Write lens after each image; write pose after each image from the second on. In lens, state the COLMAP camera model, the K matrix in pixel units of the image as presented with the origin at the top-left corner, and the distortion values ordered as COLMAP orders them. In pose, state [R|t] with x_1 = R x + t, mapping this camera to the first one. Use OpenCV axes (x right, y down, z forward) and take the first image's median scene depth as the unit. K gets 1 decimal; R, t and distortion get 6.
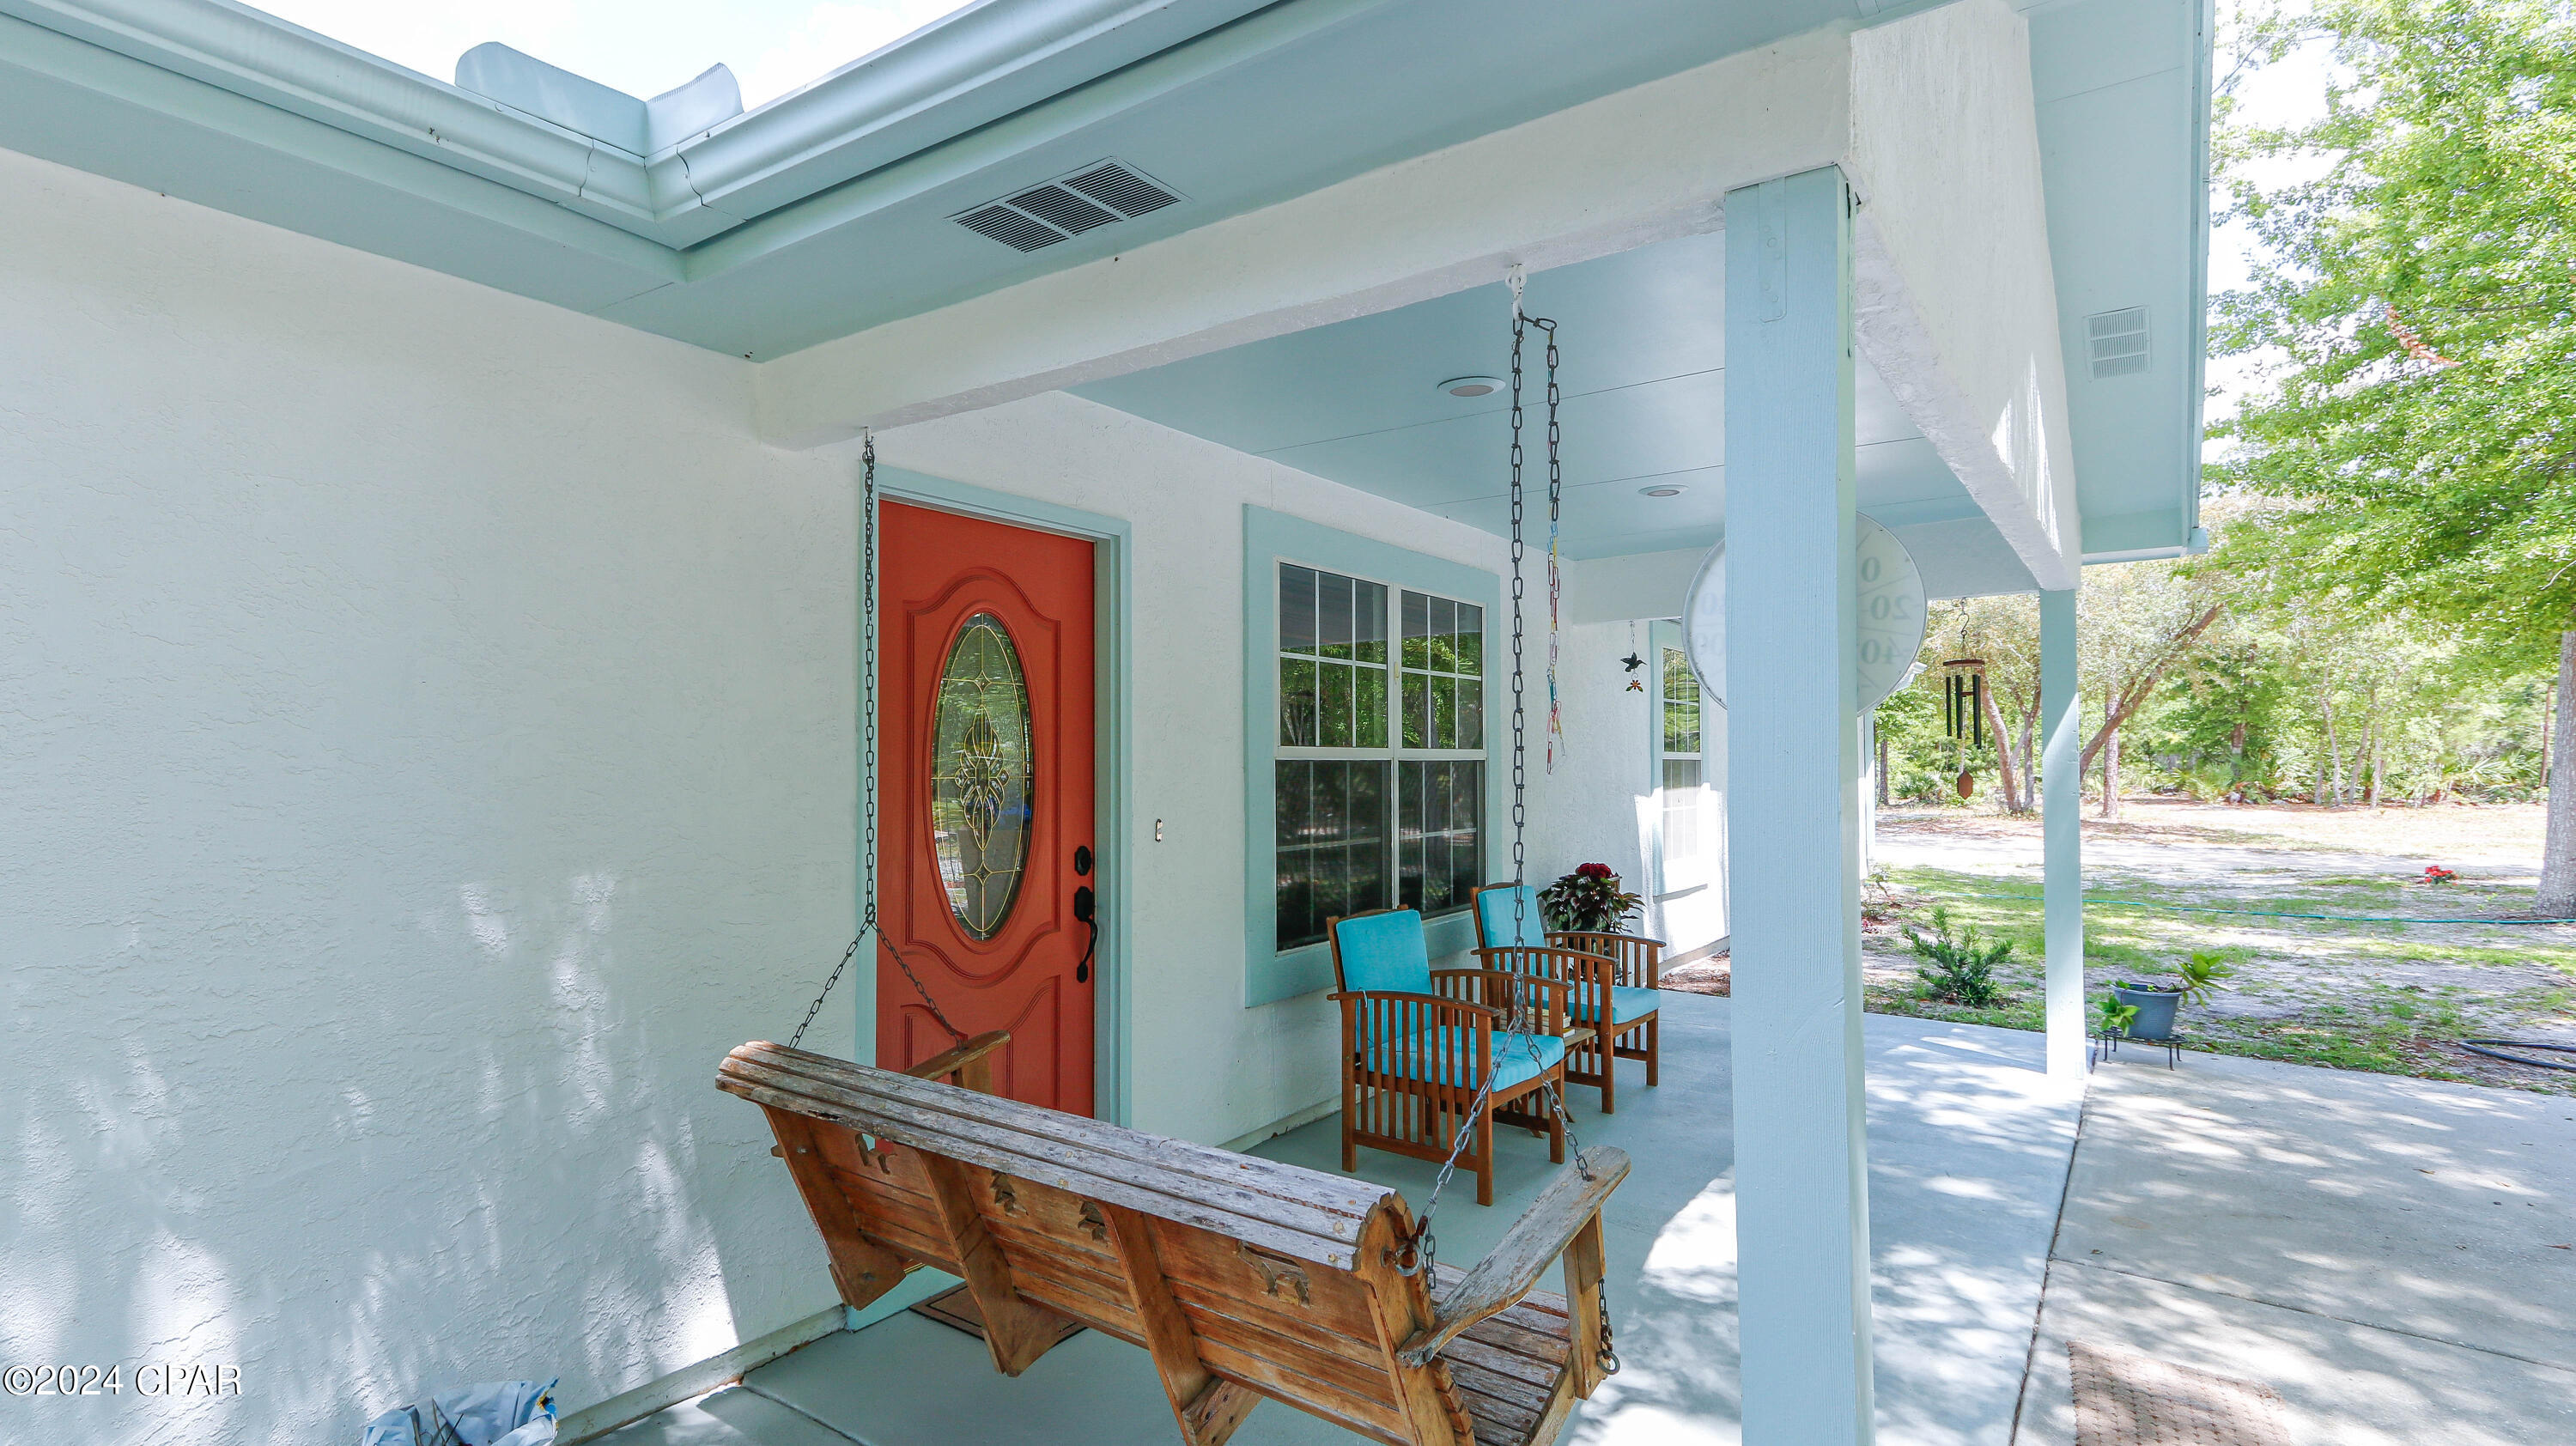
lens RADIAL K [[1237.4, 0, 1301.4], [0, 1237.4, 750.6], [0, 0, 1]] dist [0.021111, 0.000342]
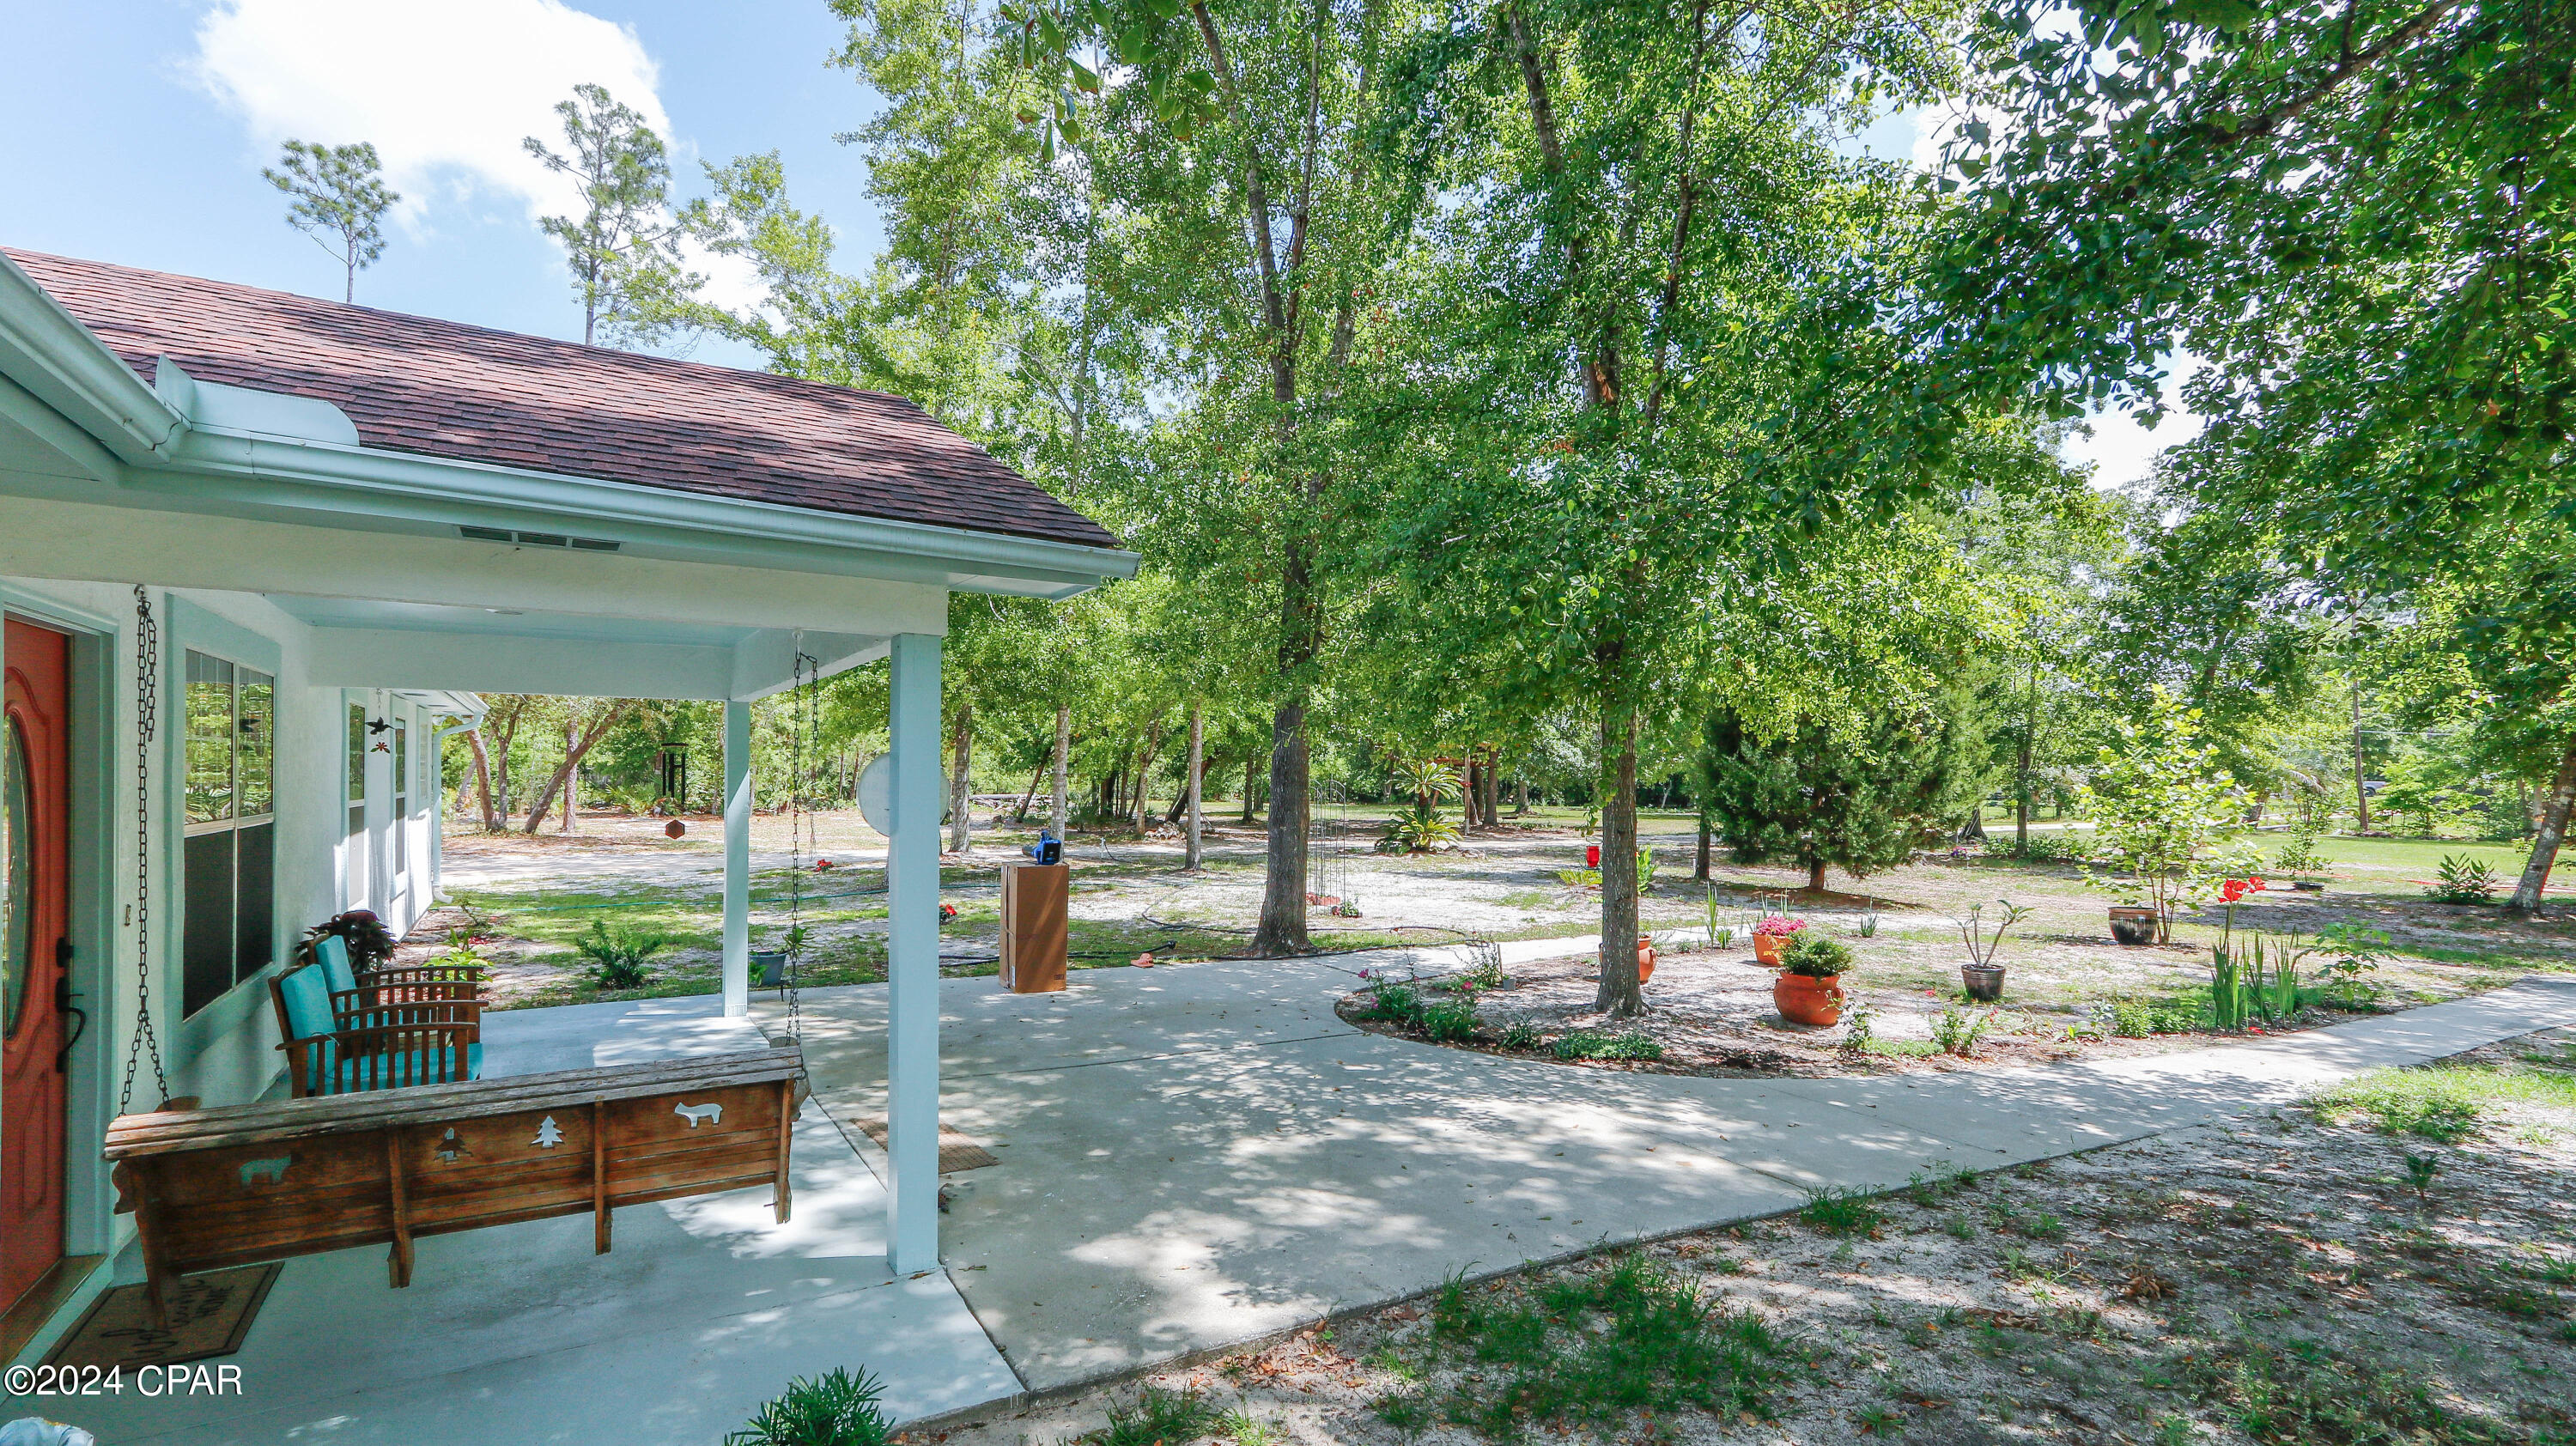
lens RADIAL K [[1195.8, 0, 1288.0], [0, 1195.8, 723.0], [0, 0, 1]] dist [0.021806, 0.000009]
pose [[0.401719, 0.044461, 0.914683, -0.565725], [-0.015975, 0.999009, -0.041543, -0.058659], [-0.915623, 0.002077, 0.402032, -0.259388]]
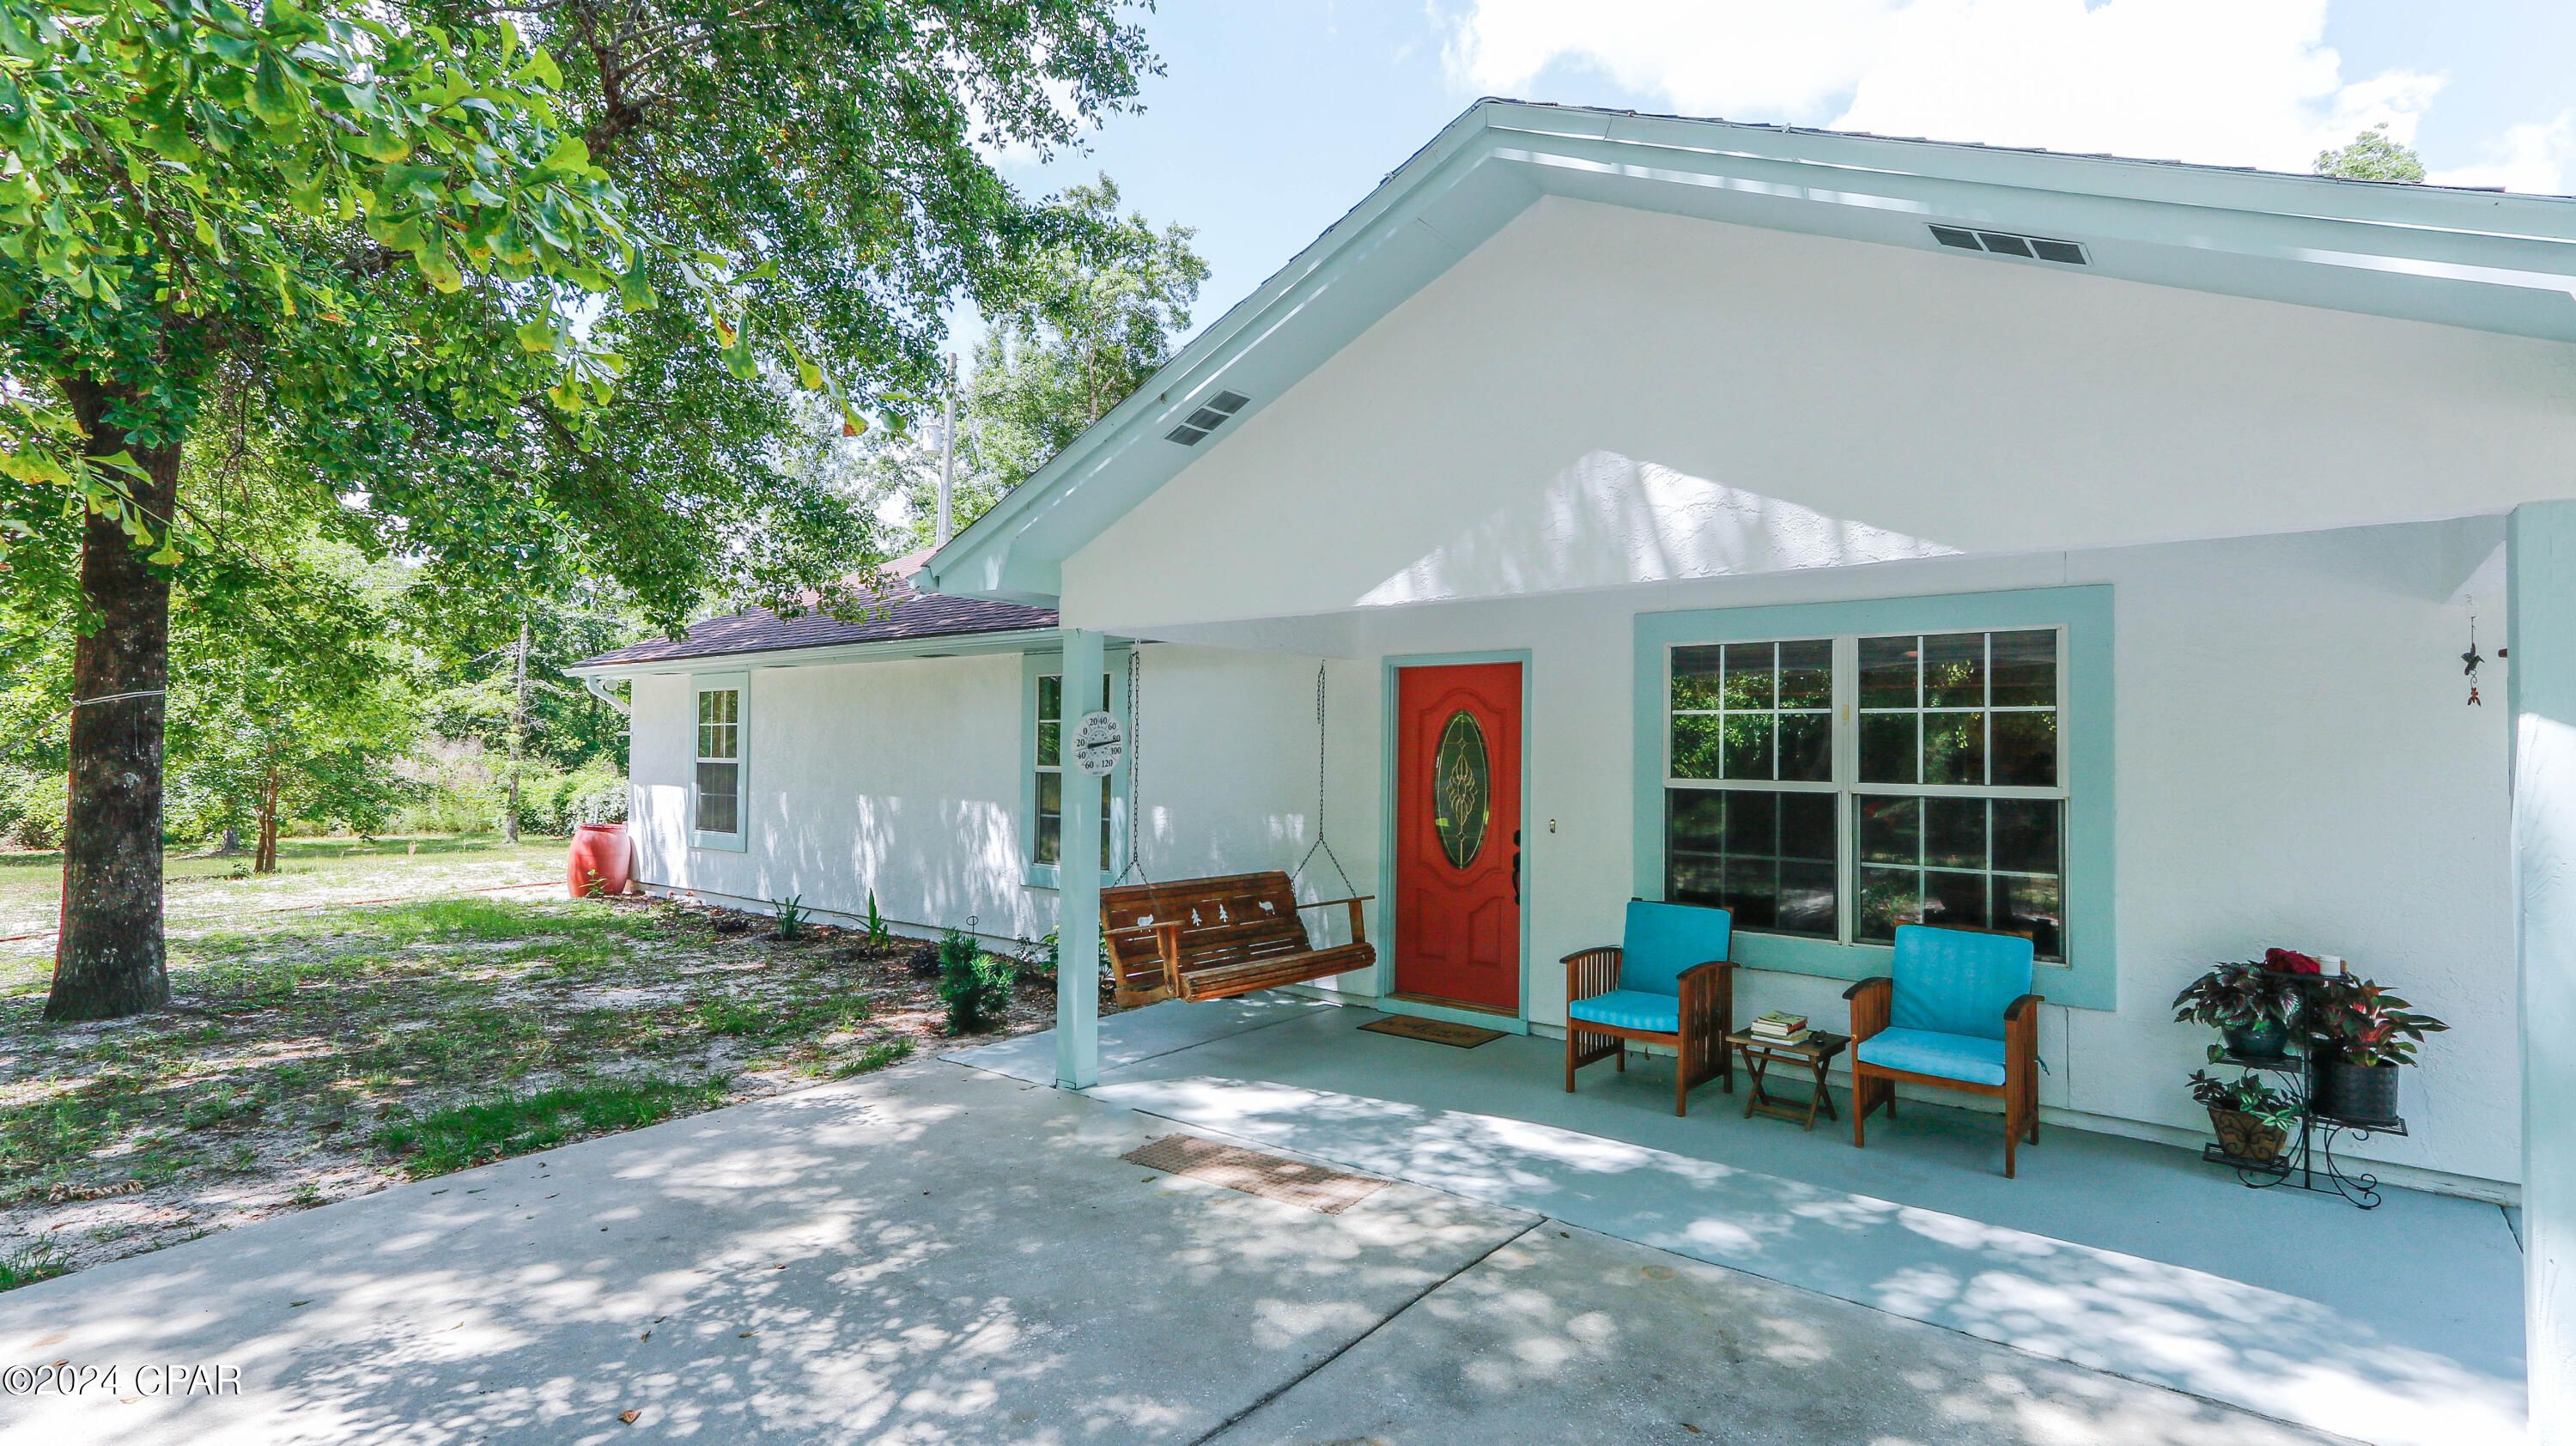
lens RADIAL K [[1213.9, 0, 1257.2], [0, 1213.9, 720.6], [0, 0, 1]] dist [0.030451, -0.000117]
pose [[-0.064749, -0.024421, -0.997603, 1.338312], [-0.003793, 0.999699, -0.024226, -0.031305], [0.997894, 0.002215, -0.064822, 0.596696]]
